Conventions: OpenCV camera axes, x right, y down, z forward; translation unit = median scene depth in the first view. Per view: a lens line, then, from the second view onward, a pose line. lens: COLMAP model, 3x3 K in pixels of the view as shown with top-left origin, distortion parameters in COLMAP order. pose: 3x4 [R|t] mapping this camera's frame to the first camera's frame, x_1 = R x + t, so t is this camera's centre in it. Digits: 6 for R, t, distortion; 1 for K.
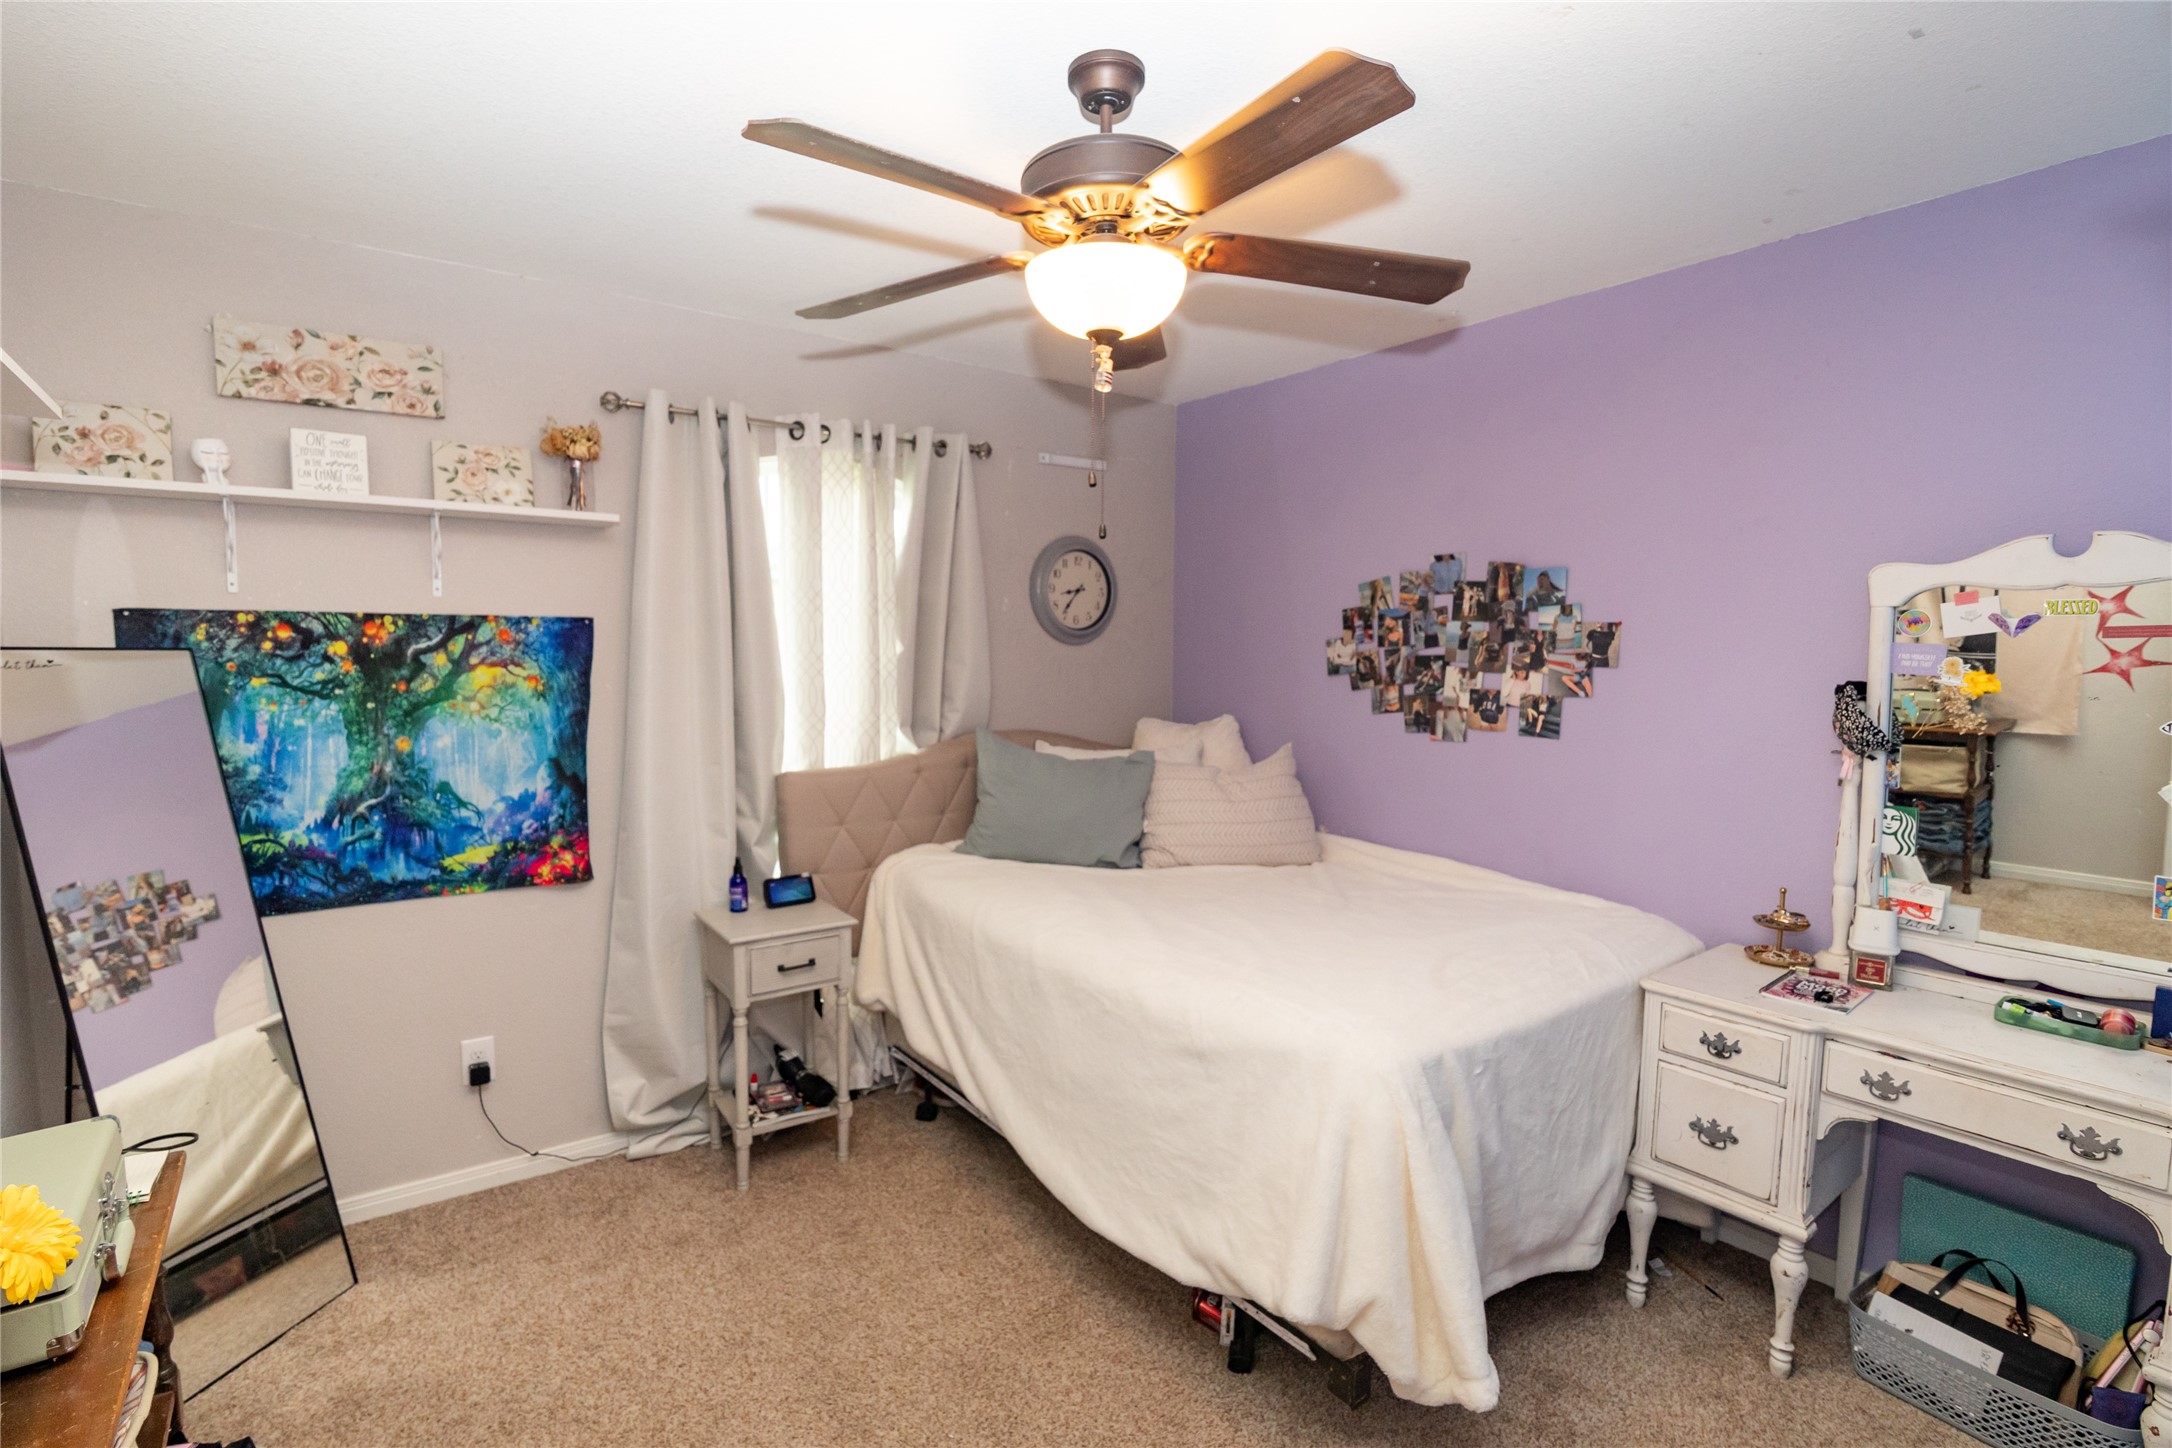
lens RADIAL K [[1013.1, 0, 1084.3], [0, 1013.1, 738.0], [0, 0, 1]] dist [-0.012957, -0.000941]
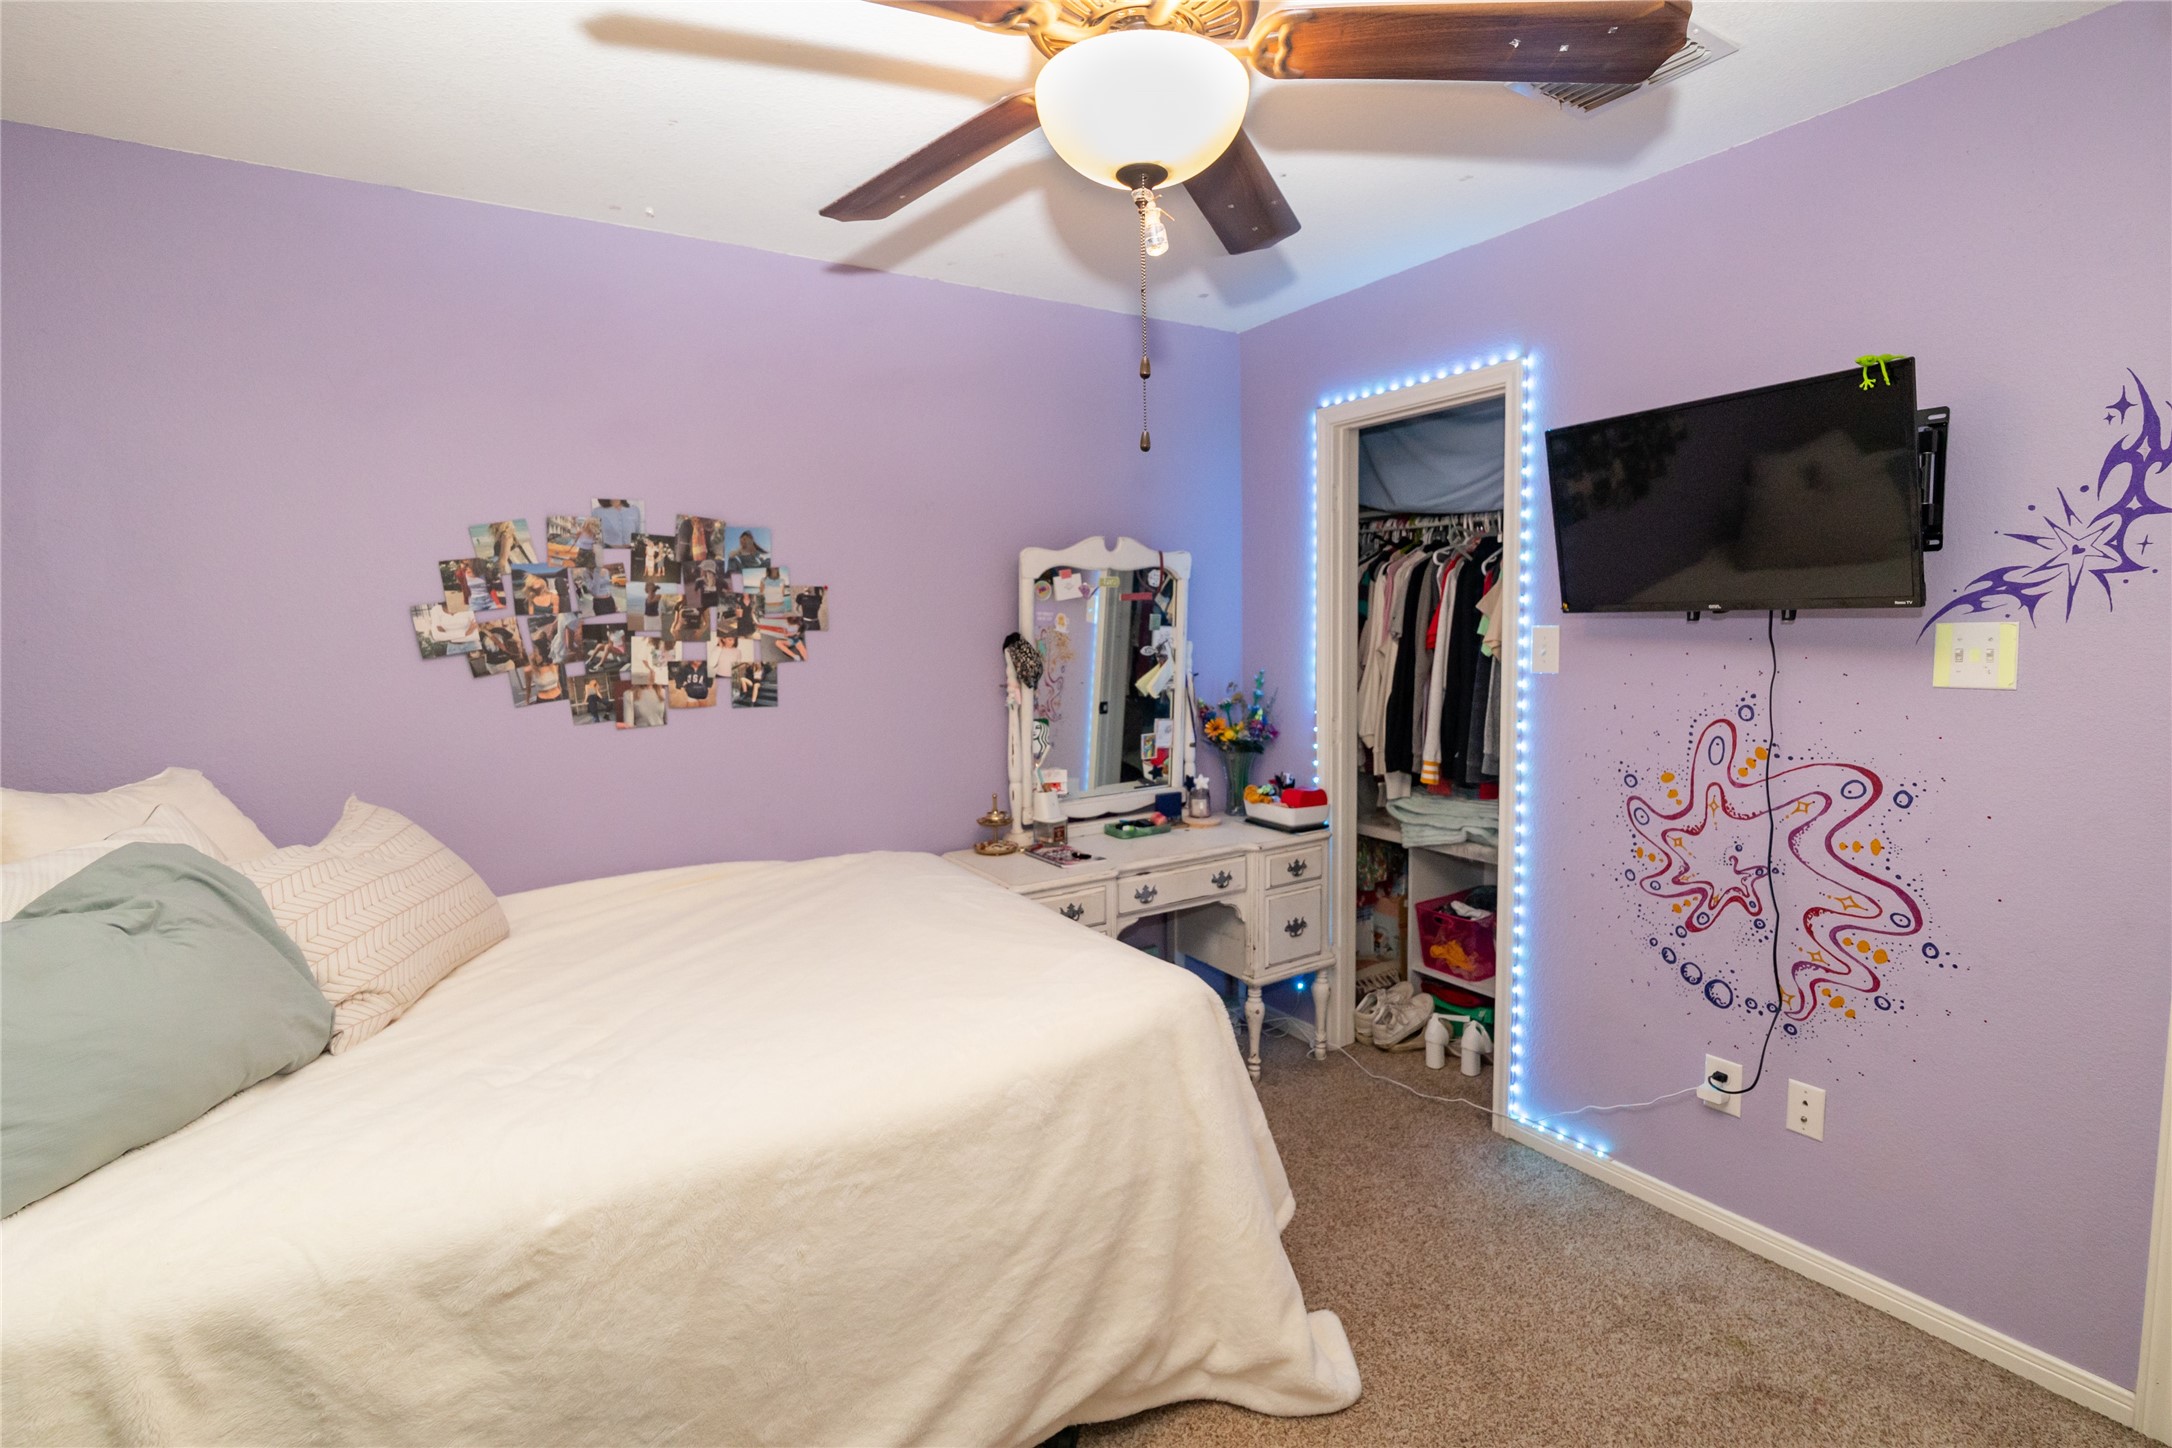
lens RADIAL K [[1013.1, 0, 1084.9], [0, 1013.1, 712.2], [0, 0, 1]] dist [-0.012957, -0.000941]
pose [[0.078719, -0.105602, 0.991288, -0.446107], [0.101206, 0.990083, 0.097437, -0.054645], [-0.991746, 0.092654, 0.088626, 0.586230]]
